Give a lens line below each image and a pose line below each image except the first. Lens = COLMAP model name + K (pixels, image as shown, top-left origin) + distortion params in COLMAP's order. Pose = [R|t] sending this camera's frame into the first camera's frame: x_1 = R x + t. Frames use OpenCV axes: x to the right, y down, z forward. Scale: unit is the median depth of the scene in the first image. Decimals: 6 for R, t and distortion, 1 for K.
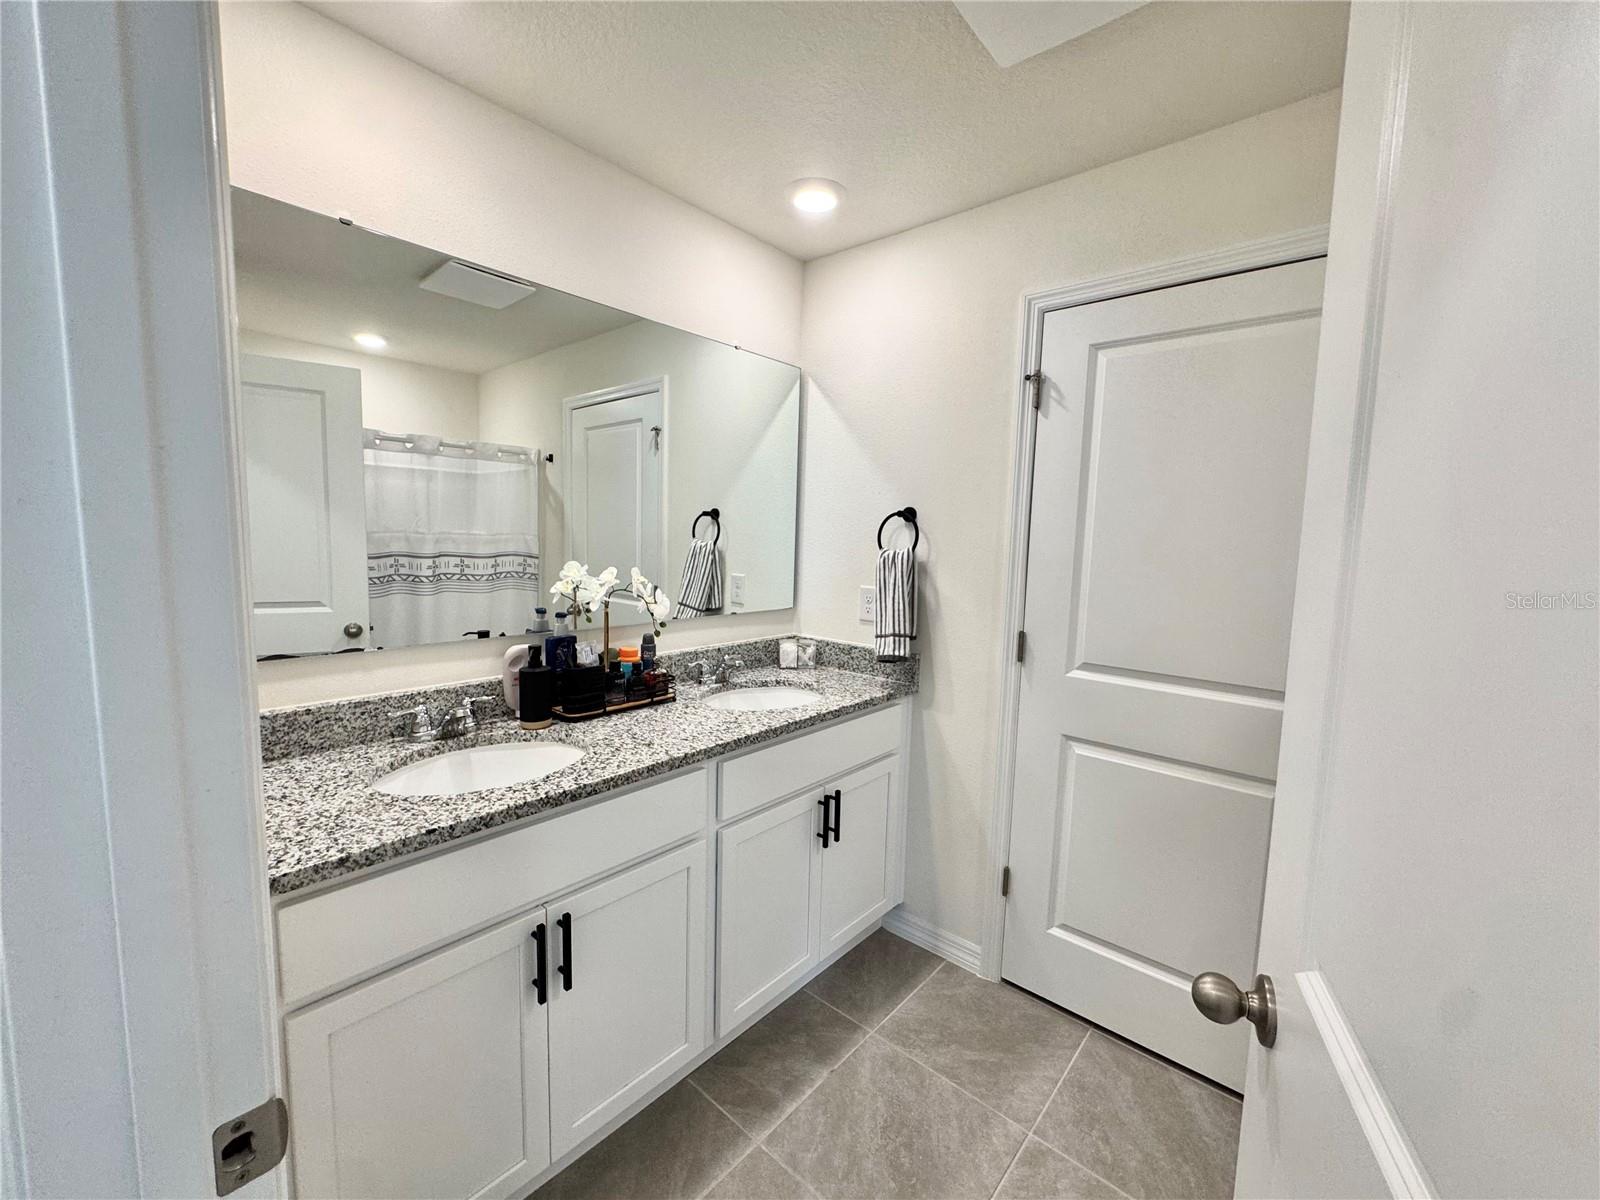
lens RADIAL K [[643.5, 0, 796.9], [0, 643.5, 602.1], [0, 0, 1]] dist [-0.003534, 0.000206]
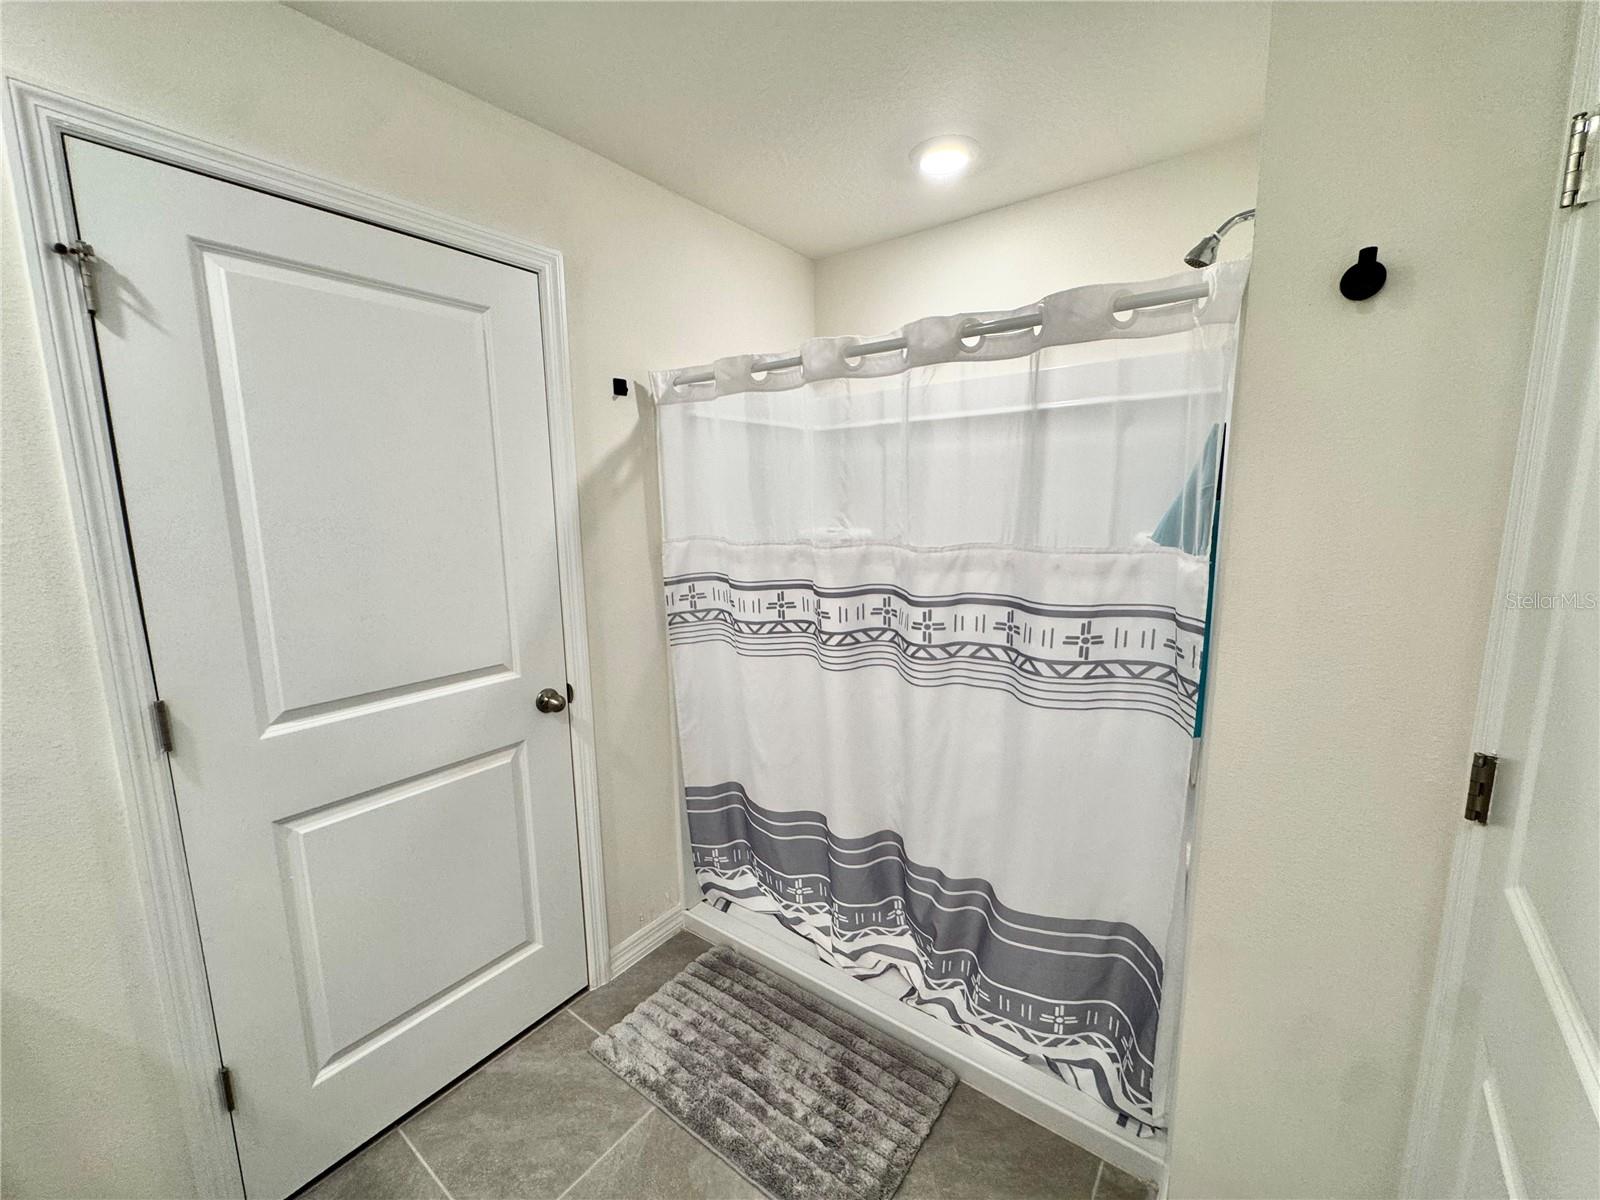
lens RADIAL K [[643.5, 0, 801.6], [0, 643.5, 596.2], [0, 0, 1]] dist [-0.003534, 0.000206]
pose [[-0.084270, -0.178001, 0.980415, -0.272615], [0.110098, 0.976227, 0.186704, -0.098555], [-0.990342, 0.123675, -0.062669, 0.460540]]
